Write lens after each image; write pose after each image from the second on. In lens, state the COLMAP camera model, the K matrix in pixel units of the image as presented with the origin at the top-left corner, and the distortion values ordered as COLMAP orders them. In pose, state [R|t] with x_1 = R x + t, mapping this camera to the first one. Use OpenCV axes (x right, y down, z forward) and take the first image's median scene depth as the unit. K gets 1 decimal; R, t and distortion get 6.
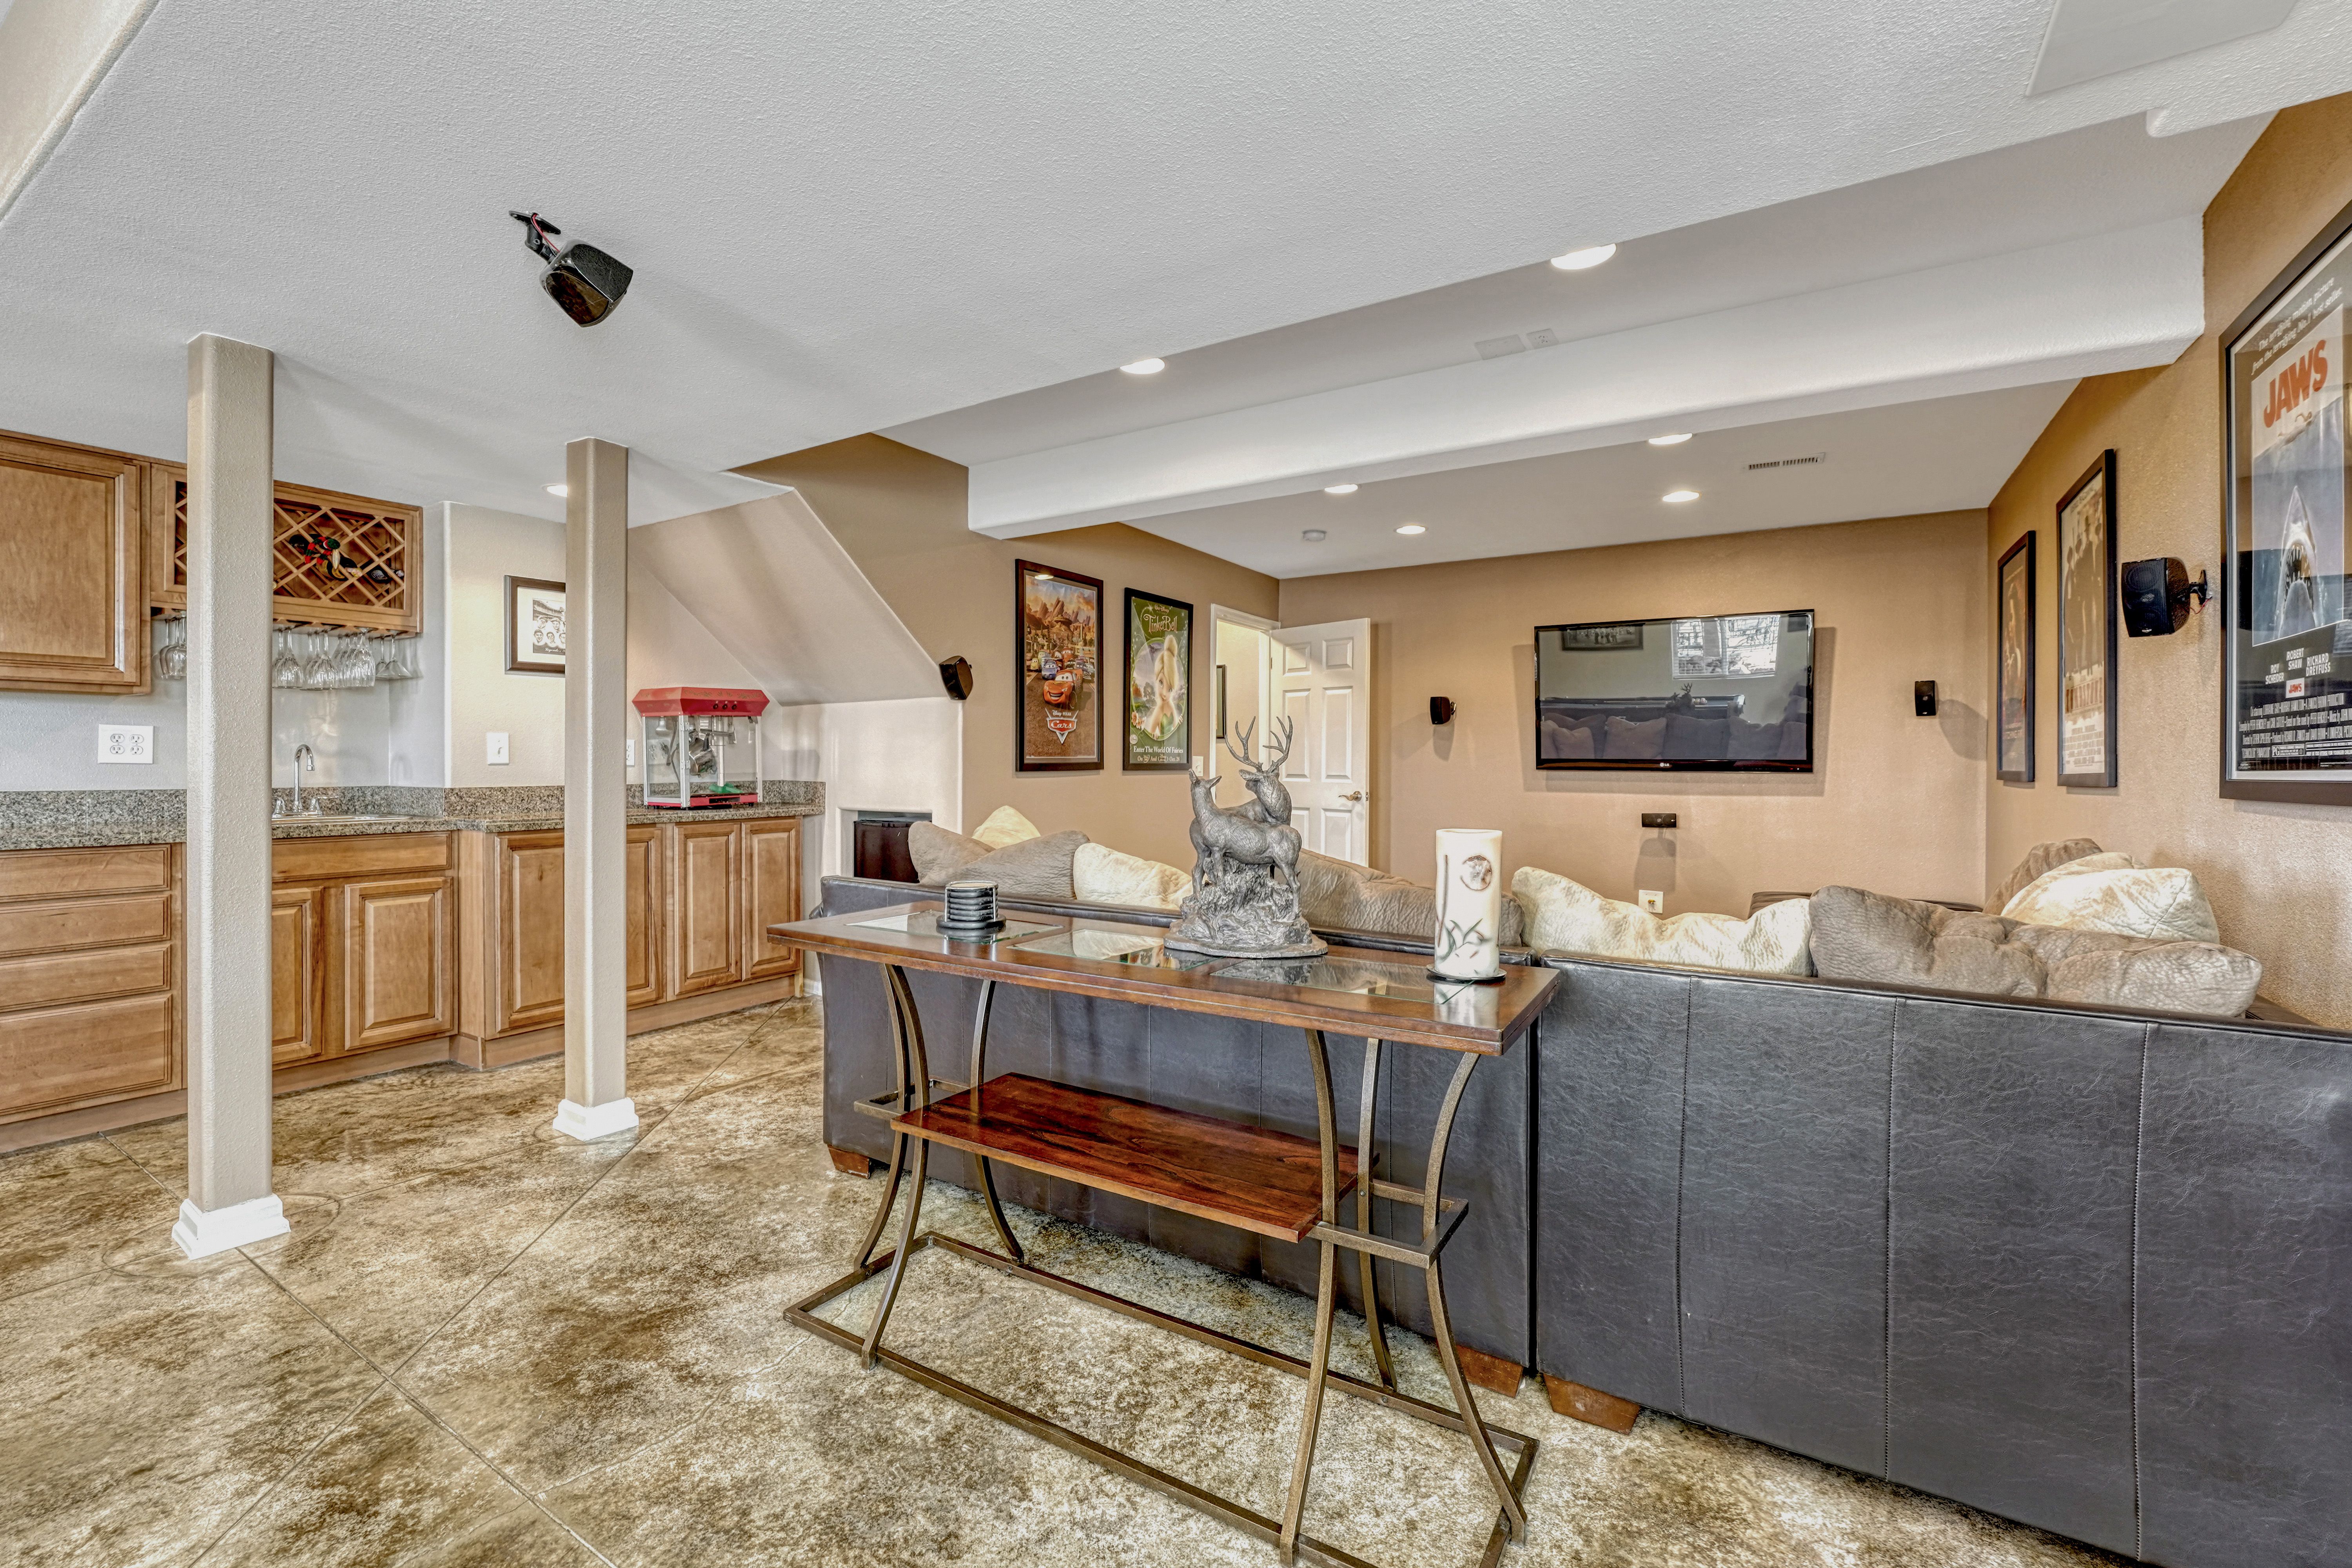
lens RADIAL K [[980.7, 0, 1170.8], [0, 980.7, 772.1], [0, 0, 1]] dist [-0.009270, 0.001119]
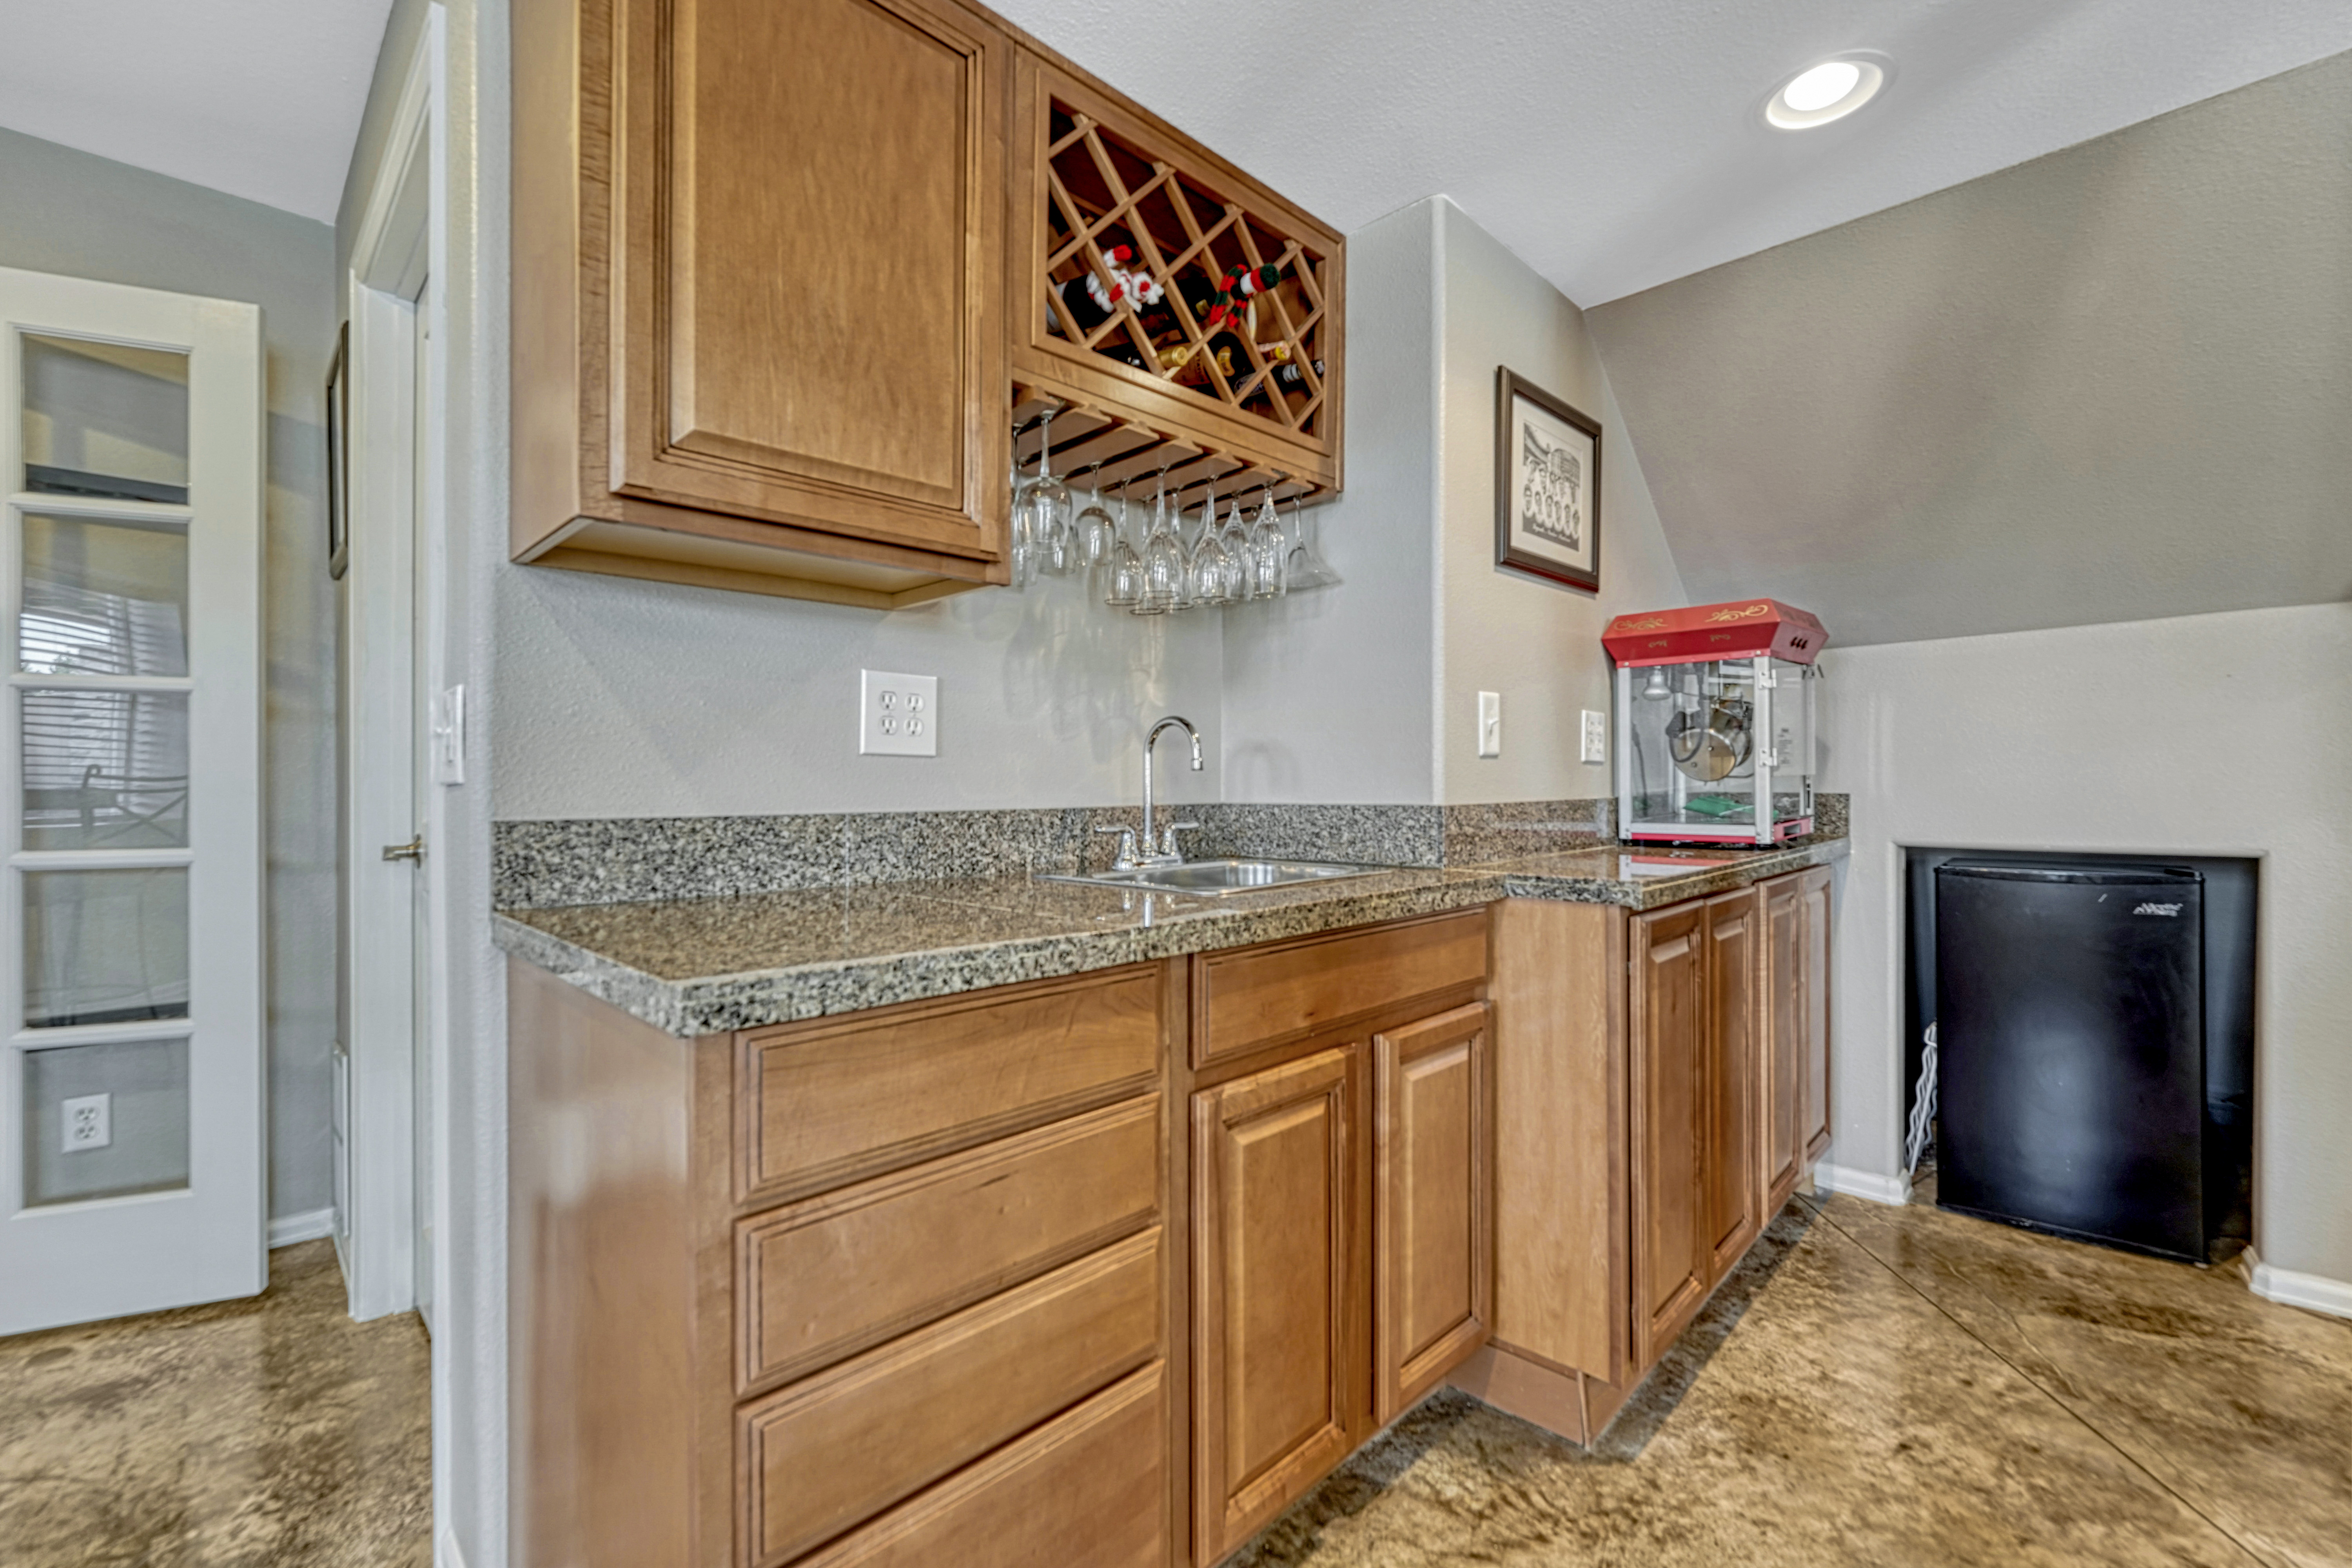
lens RADIAL K [[980.7, 0, 1178.7], [0, 980.7, 780.2], [0, 0, 1]] dist [-0.009270, 0.001119]
pose [[0.979953, -0.007631, -0.199083, -0.720893], [0.005557, 0.999924, -0.010975, 0.007712], [0.199152, 0.009649, 0.979921, 0.481552]]
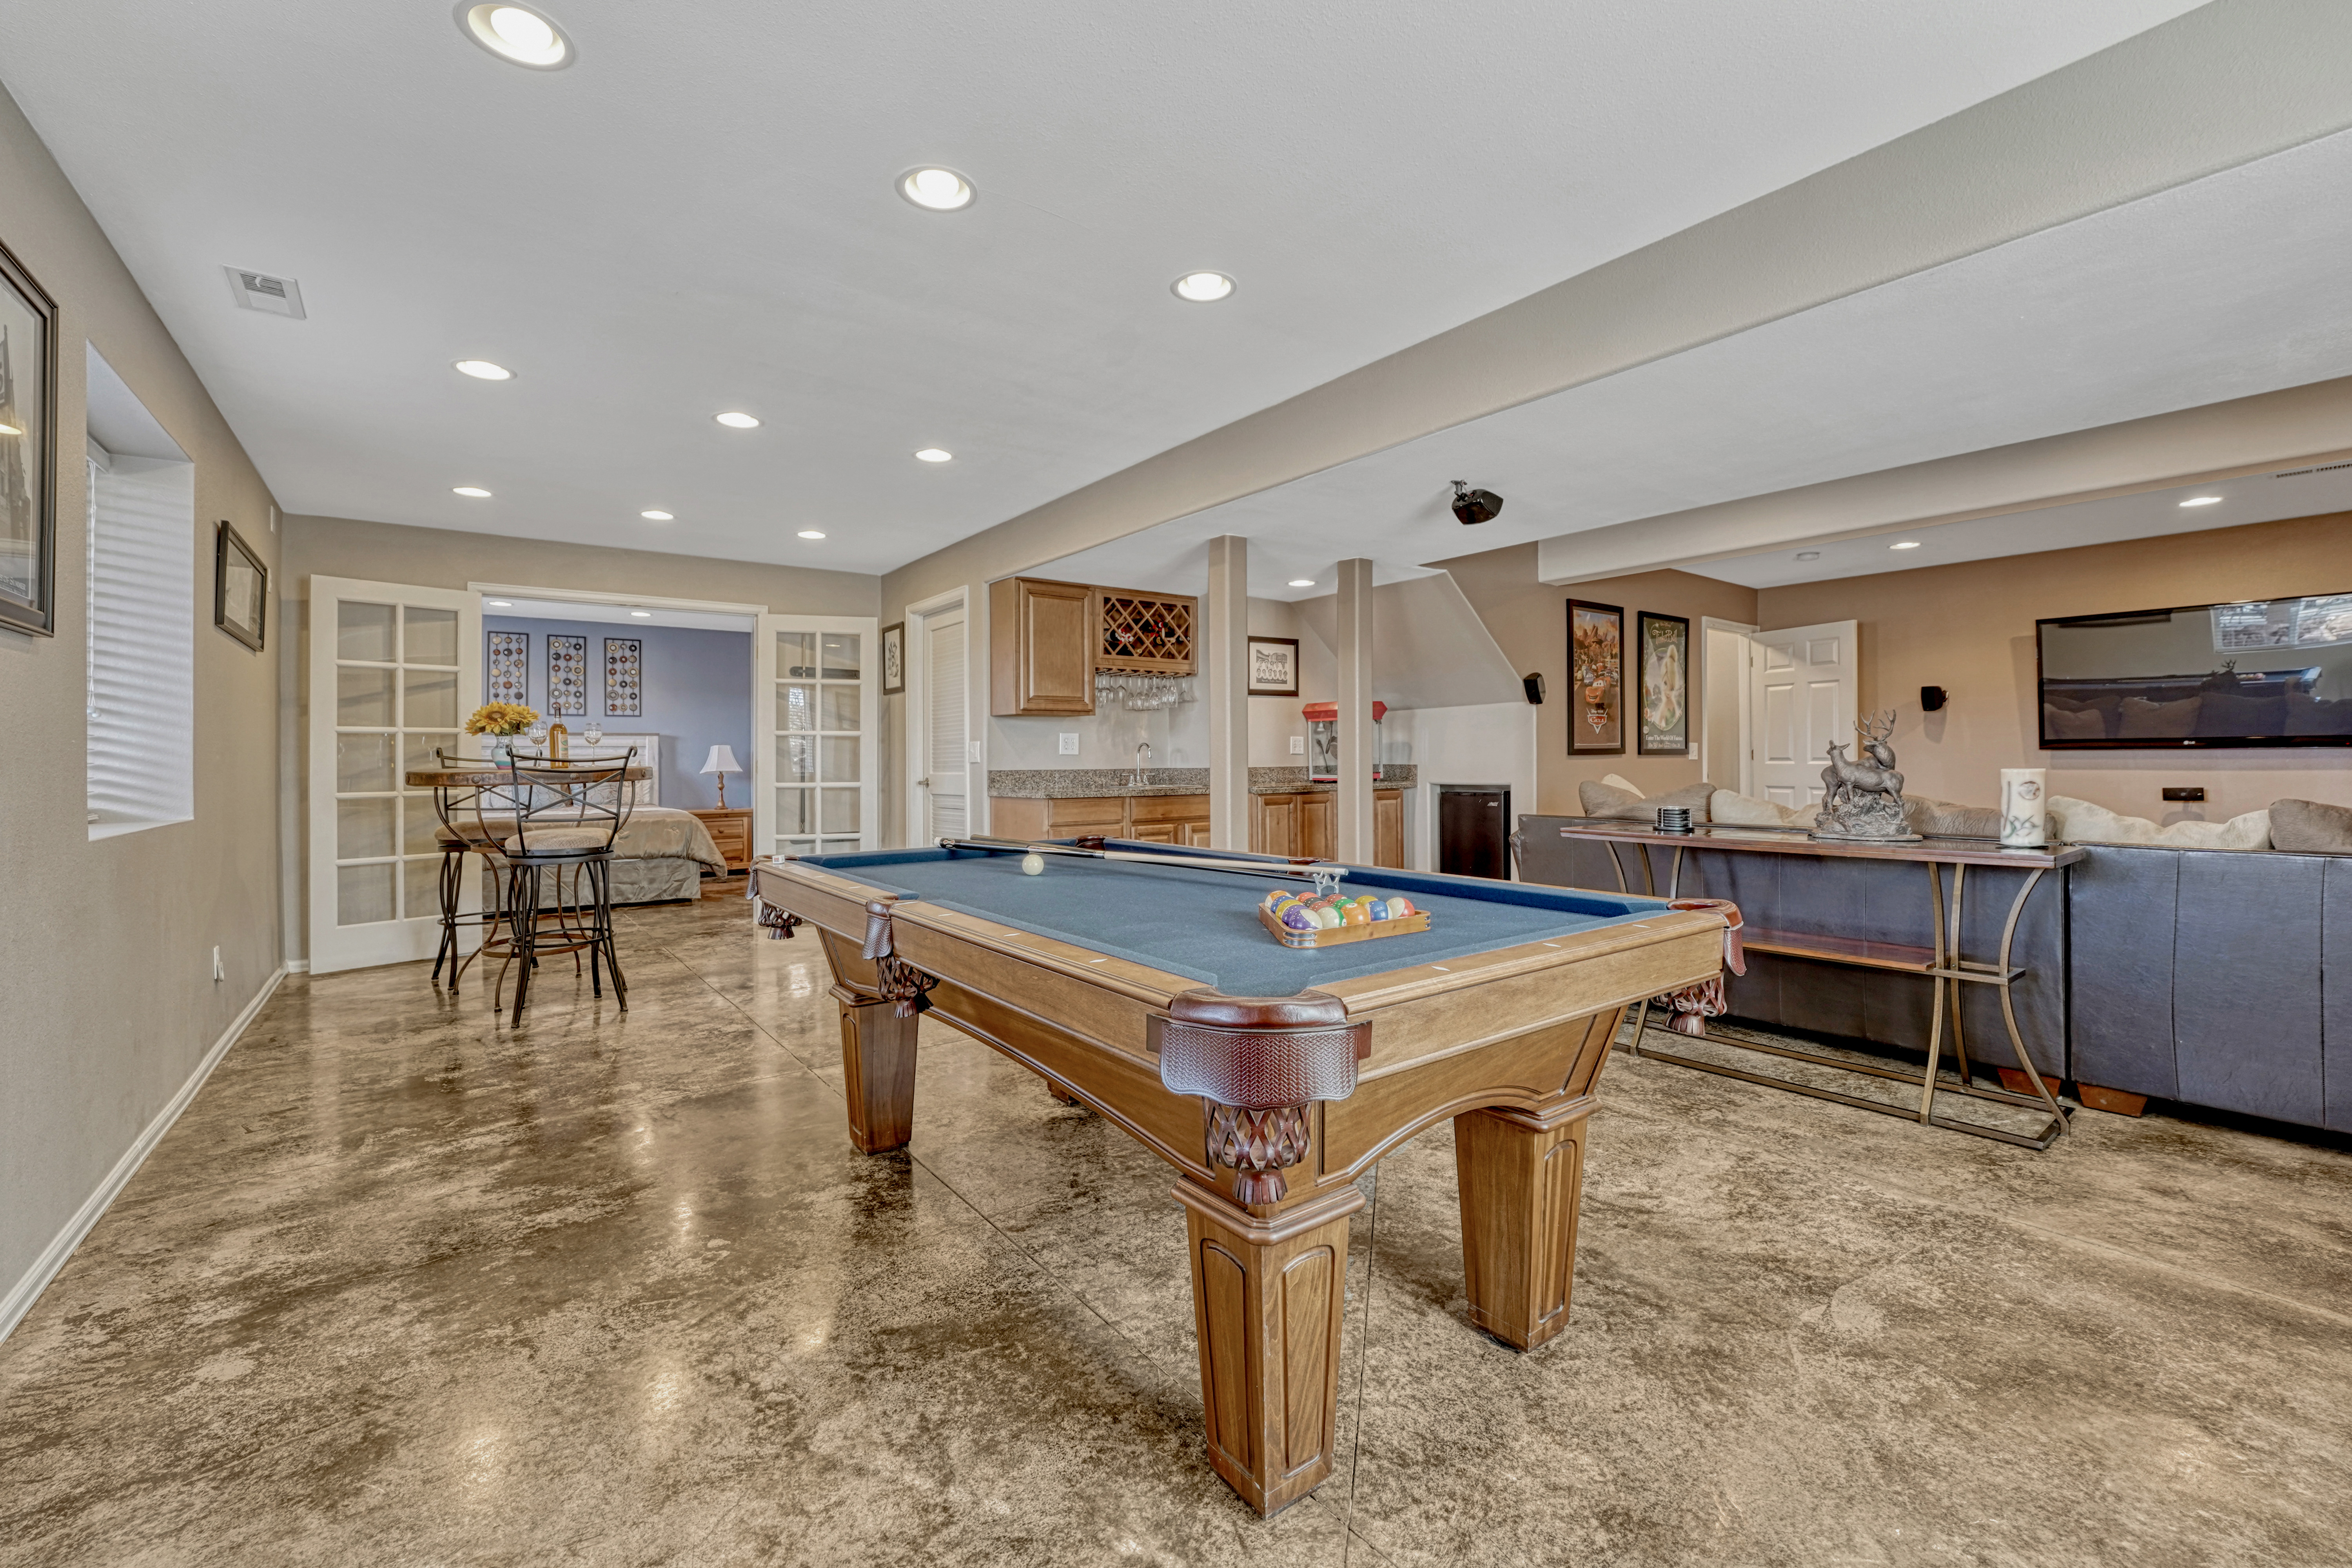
lens RADIAL K [[980.7, 0, 1164.6], [0, 980.7, 766.6], [0, 0, 1]] dist [-0.009270, 0.001119]
pose [[0.935826, -0.010337, -0.352311, -0.232555], [0.008604, 0.999942, -0.006484, 0.022015], [0.352357, 0.003037, 0.935861, -0.532656]]
